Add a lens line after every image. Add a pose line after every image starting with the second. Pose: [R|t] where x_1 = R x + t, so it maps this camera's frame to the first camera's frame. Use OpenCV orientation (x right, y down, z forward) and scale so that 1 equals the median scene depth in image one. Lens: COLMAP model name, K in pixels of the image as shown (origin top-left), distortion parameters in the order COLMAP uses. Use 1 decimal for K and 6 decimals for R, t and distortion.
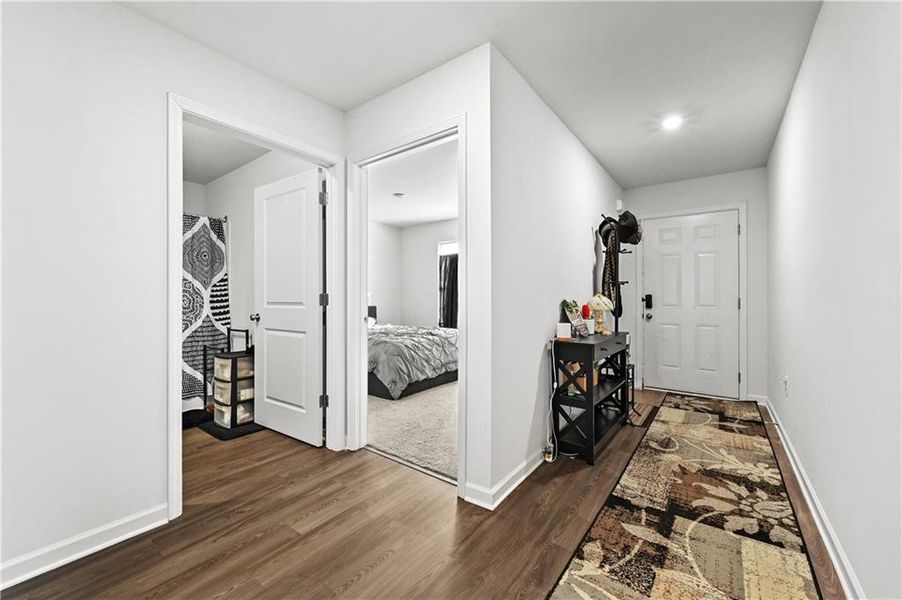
lens RADIAL K [[355.5, 0, 451.0], [0, 355.5, 300.0], [0, 0, 1]] dist [-0.001737, -0.000284]
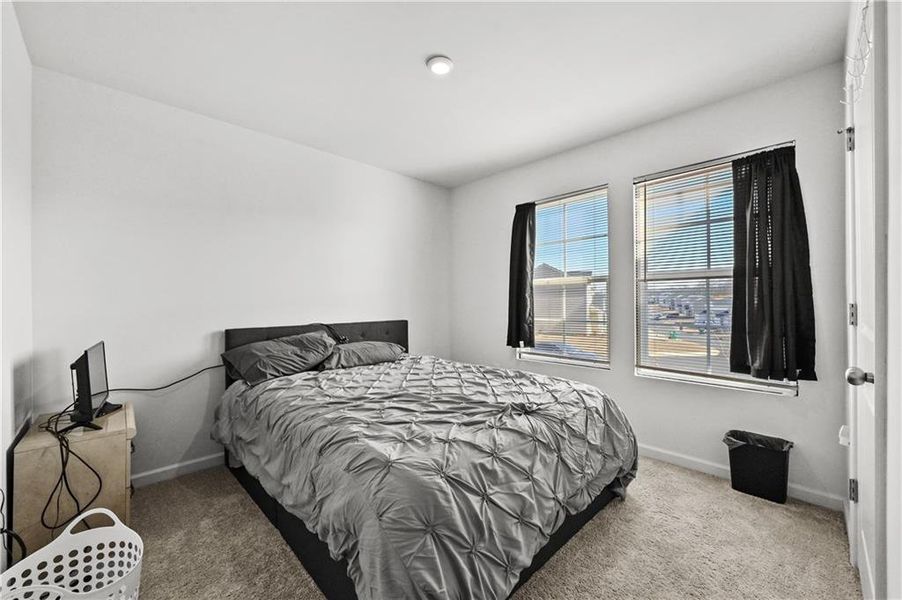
lens RADIAL K [[355.5, 0, 451.0], [0, 355.5, 300.0], [0, 0, 1]] dist [-0.001737, -0.000284]
pose [[0.987694, -0.001292, -0.156390, -0.077765], [-0.000752, 0.999915, -0.013009, -0.014939], [0.156394, 0.012966, 0.987610, 0.668362]]
